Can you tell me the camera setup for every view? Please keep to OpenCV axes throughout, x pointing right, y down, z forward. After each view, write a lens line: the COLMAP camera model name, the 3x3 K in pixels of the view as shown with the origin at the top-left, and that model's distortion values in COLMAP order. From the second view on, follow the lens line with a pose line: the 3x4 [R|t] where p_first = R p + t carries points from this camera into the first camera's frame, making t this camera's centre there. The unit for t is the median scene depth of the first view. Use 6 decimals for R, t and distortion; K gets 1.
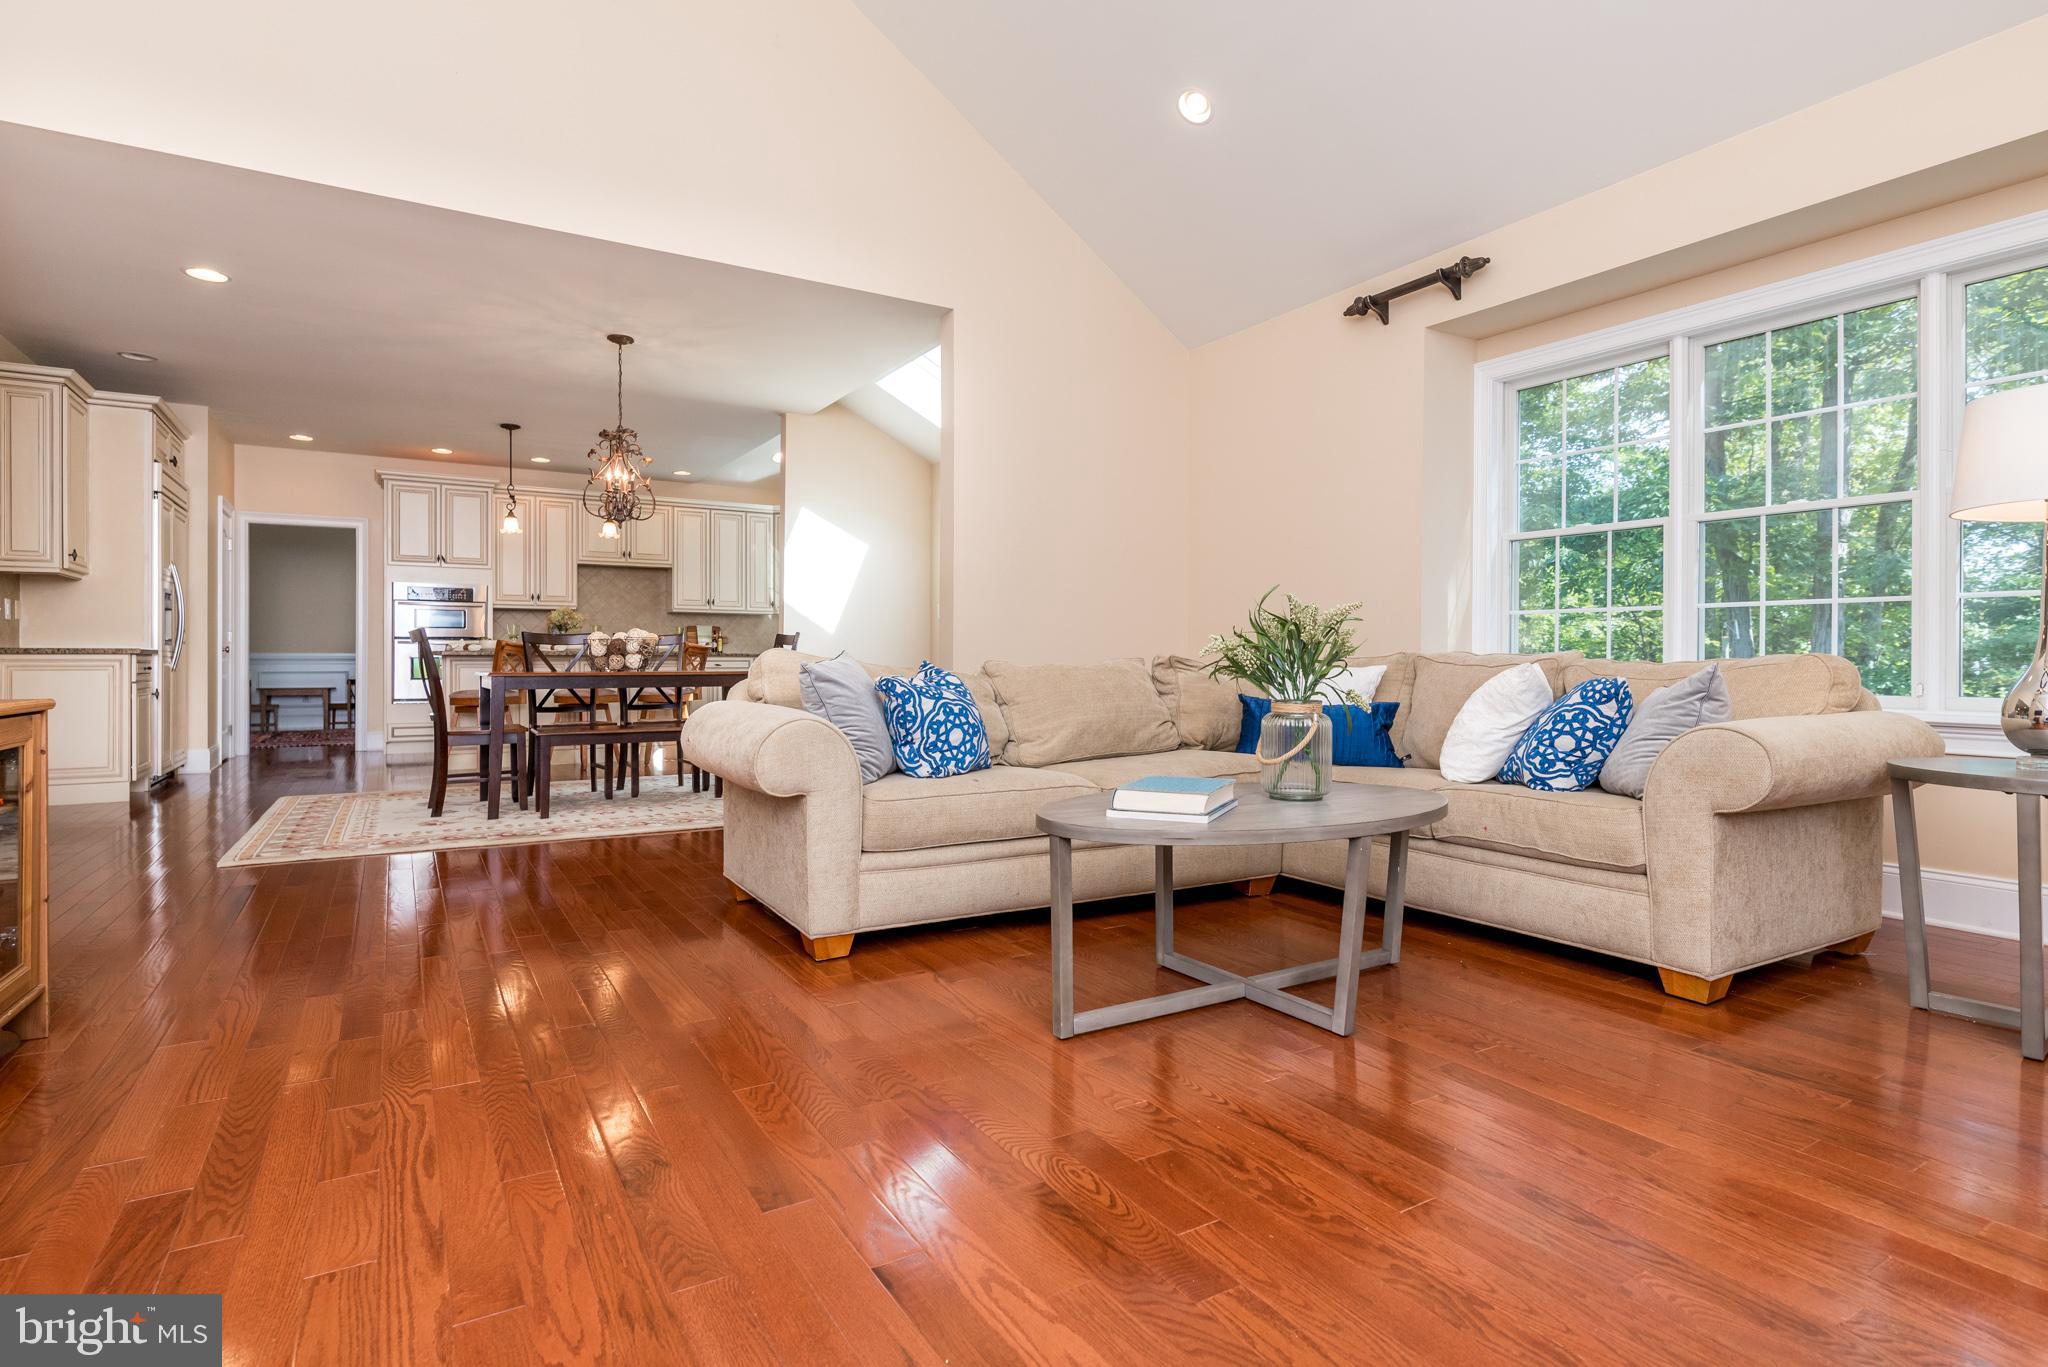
lens RADIAL K [[1044.0, 0, 1022.3], [0, 1044.0, 672.9], [0, 0, 1]] dist [-0.004983, -0.000626]
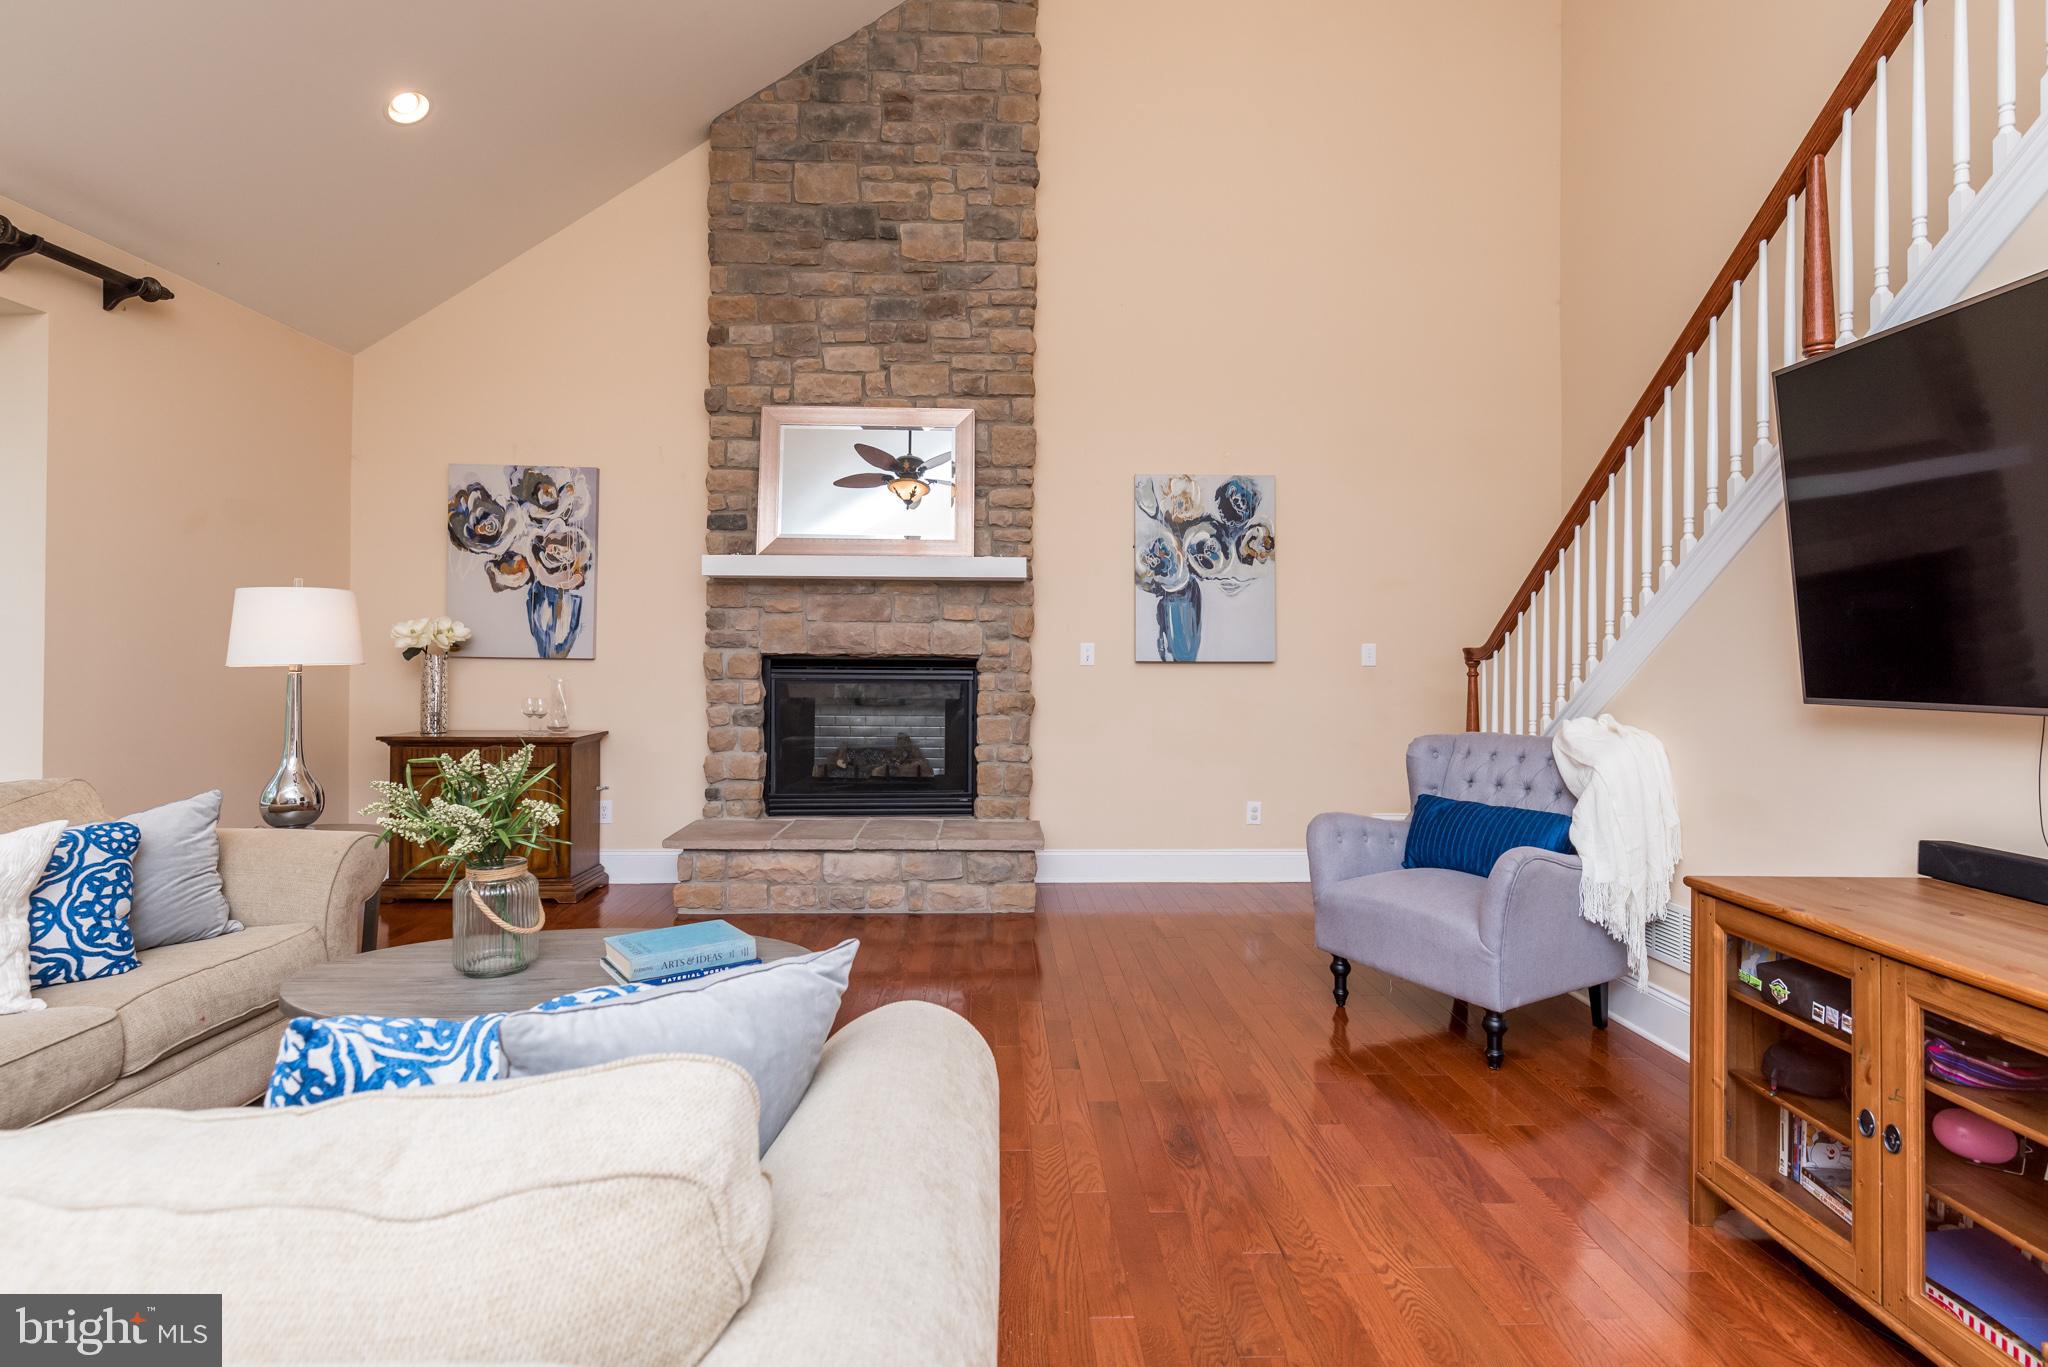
lens RADIAL K [[960.3, 0, 1031.5], [0, 960.3, 661.6], [0, 0, 1]] dist [-0.000475, -0.002335]
pose [[-0.874807, -0.006230, 0.484431, -0.459158], [-0.002545, 0.999963, 0.008263, -0.131145], [-0.484465, 0.005996, -0.874790, 1.262606]]
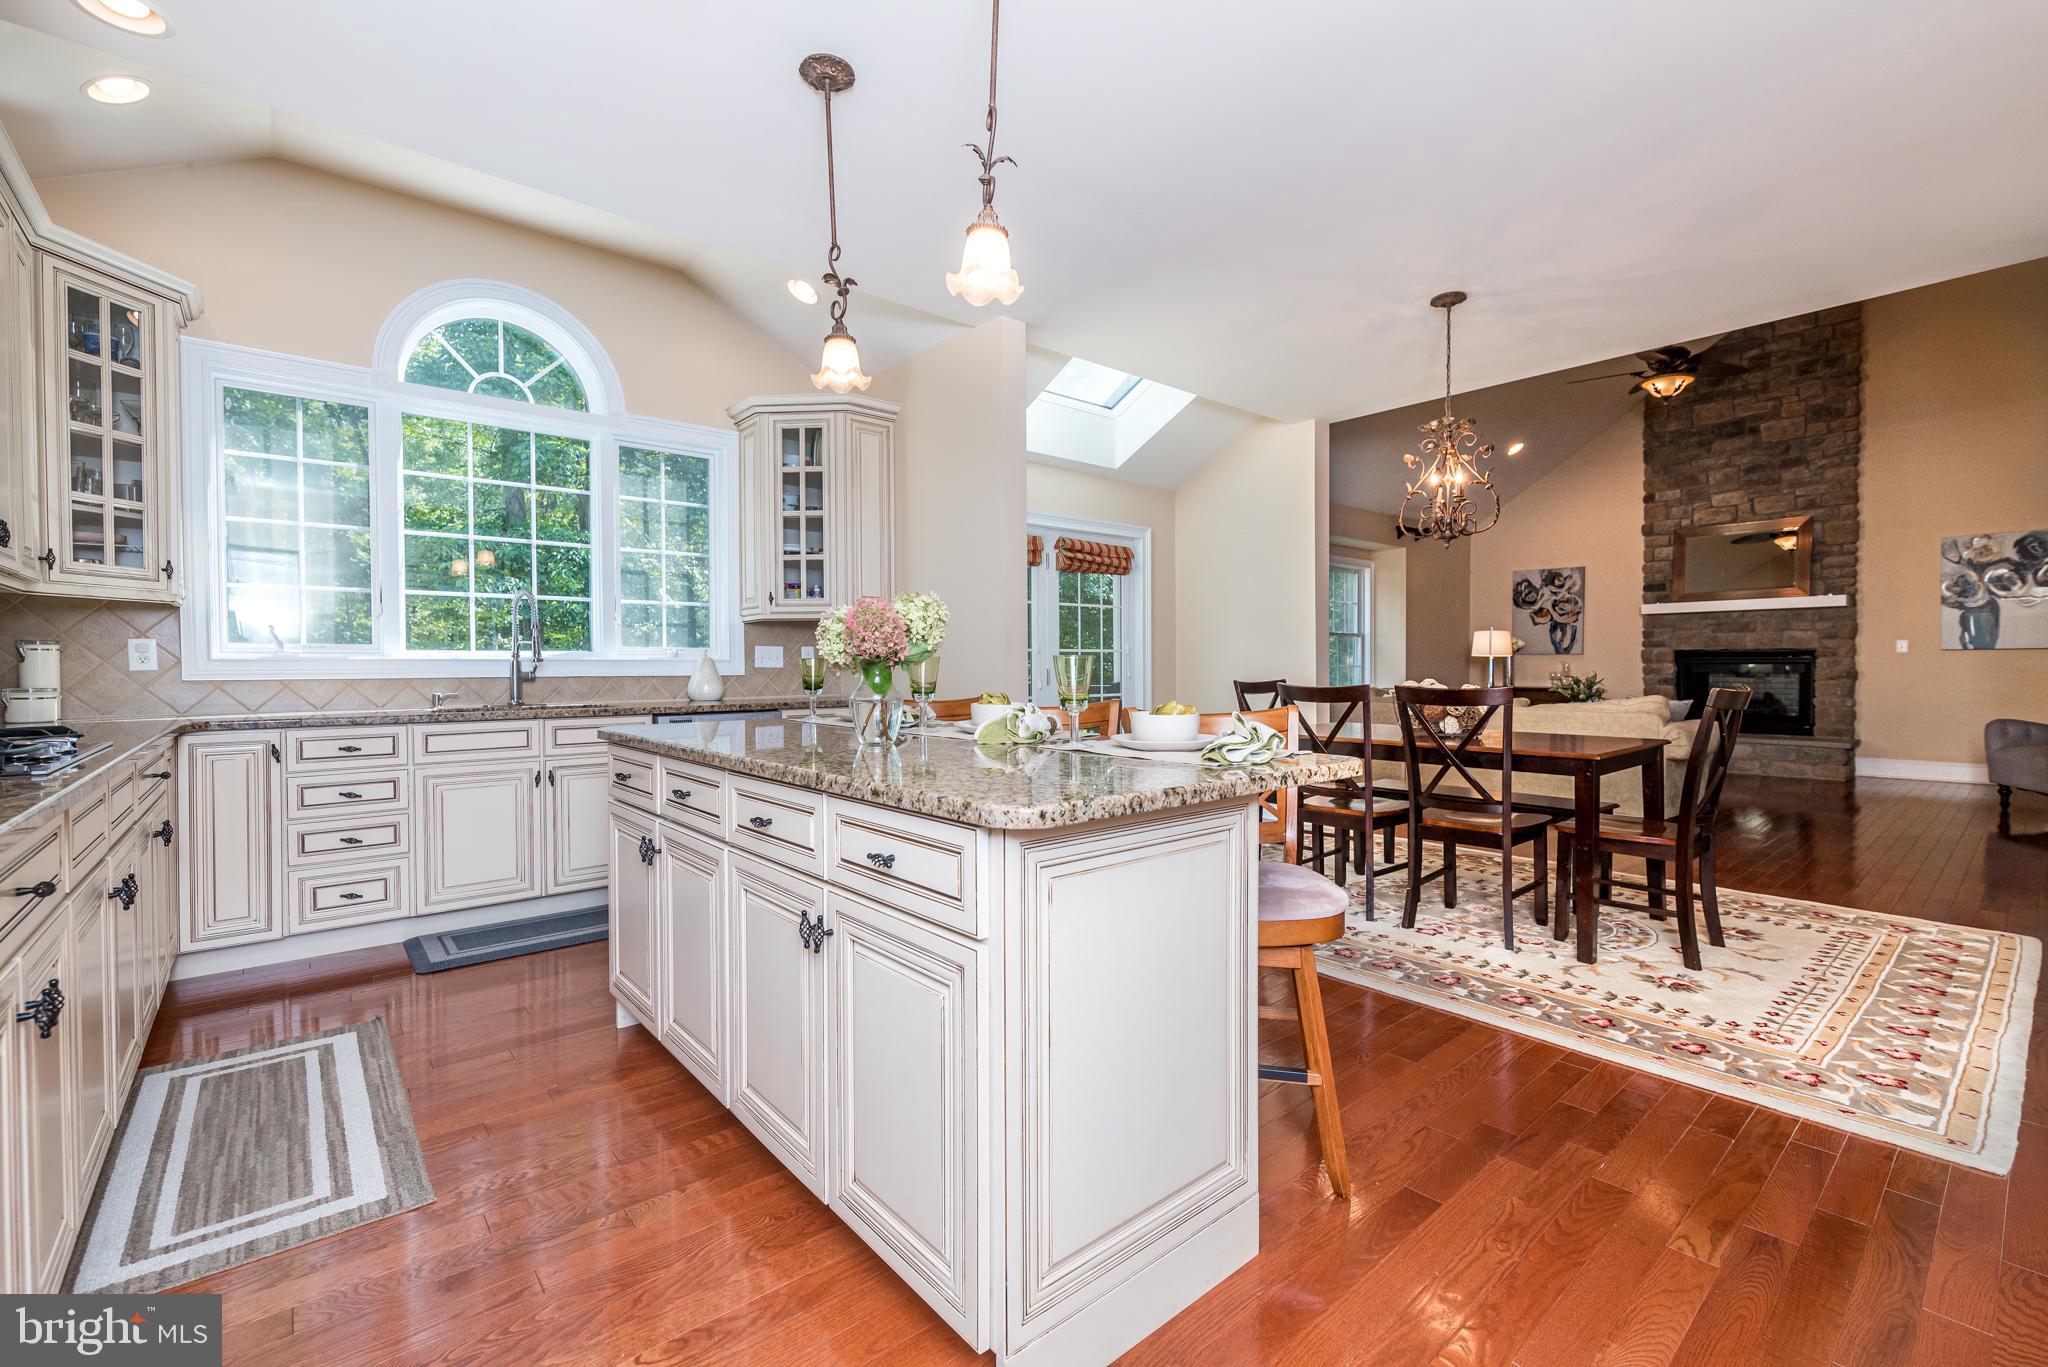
lens RADIAL K [[883.5, 0, 1020.2], [0, 883.5, 676.2], [0, 0, 1]] dist [0.001559, 0.000135]
pose [[-0.156001, -0.012715, 0.987675, -1.998631], [0.013526, 0.999796, 0.015008, -0.115262], [-0.987664, 0.015701, -0.155797, 2.834106]]
